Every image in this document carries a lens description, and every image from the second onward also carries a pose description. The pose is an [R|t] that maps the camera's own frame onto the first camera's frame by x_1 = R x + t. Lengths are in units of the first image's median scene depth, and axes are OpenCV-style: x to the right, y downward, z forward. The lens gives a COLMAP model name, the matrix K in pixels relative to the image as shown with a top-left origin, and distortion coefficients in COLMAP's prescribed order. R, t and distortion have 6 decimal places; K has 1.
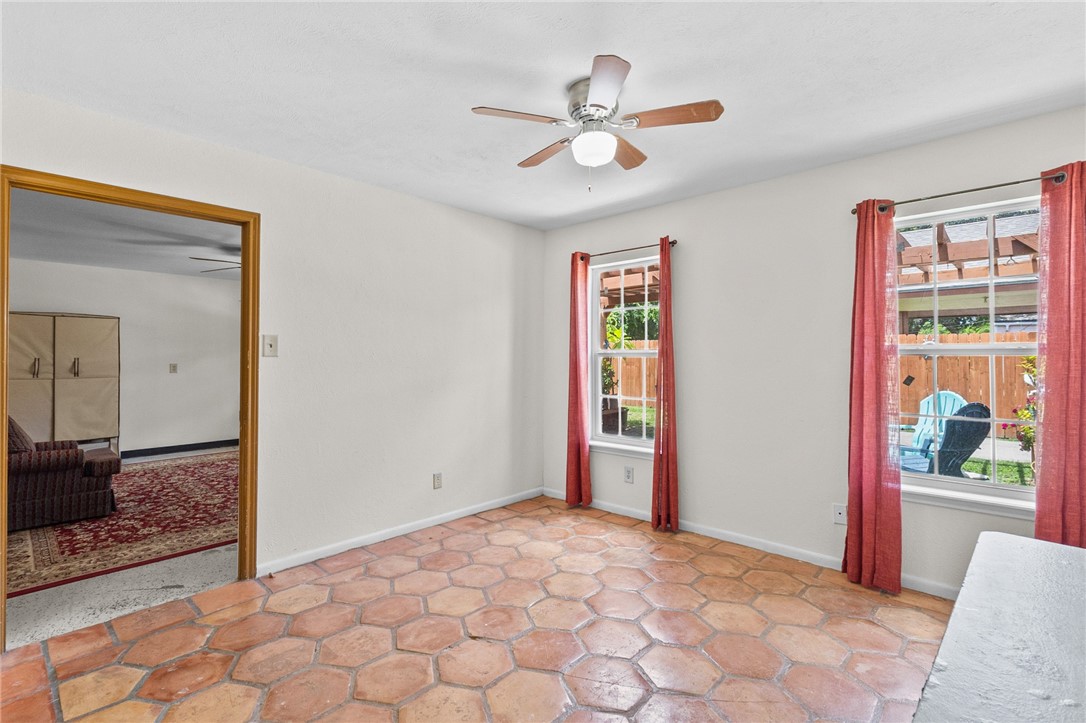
lens RADIAL K [[508.6, 0, 546.3], [0, 508.6, 358.5], [0, 0, 1]] dist [0.014588, -0.000483]
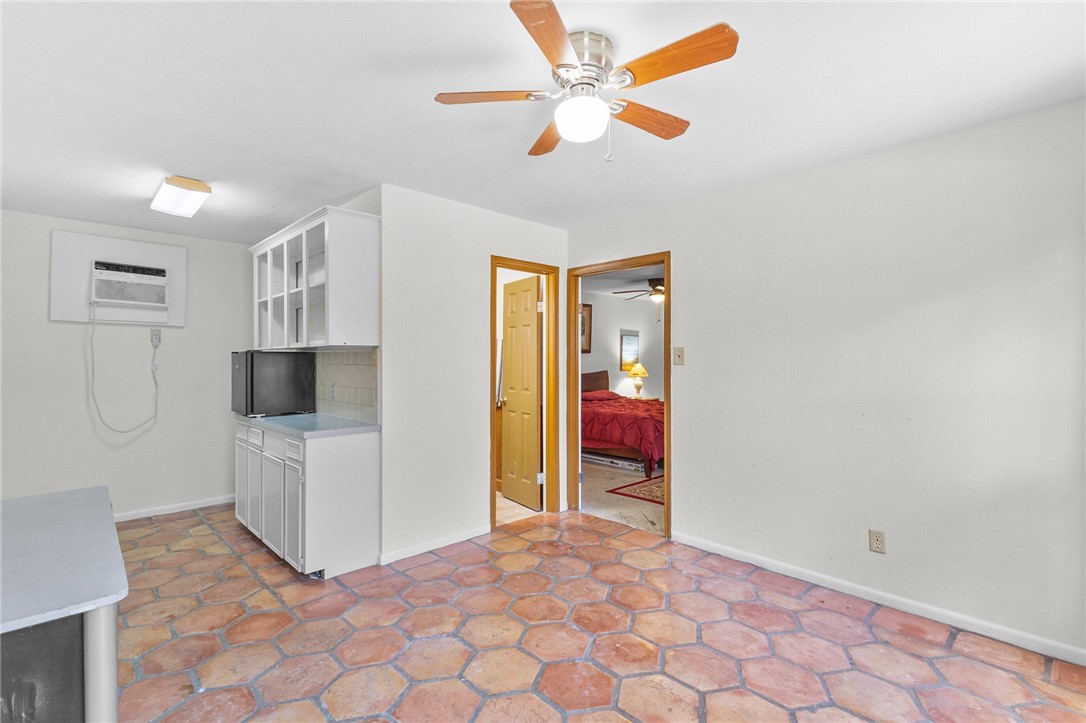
lens RADIAL K [[508.6, 0, 546.3], [0, 508.6, 358.5], [0, 0, 1]] dist [0.014588, -0.000483]
pose [[-0.072975, -0.005227, -0.997320, 0.710327], [-0.010703, 0.999933, -0.004457, -0.010357], [0.997276, 0.010349, -0.073026, 0.777890]]
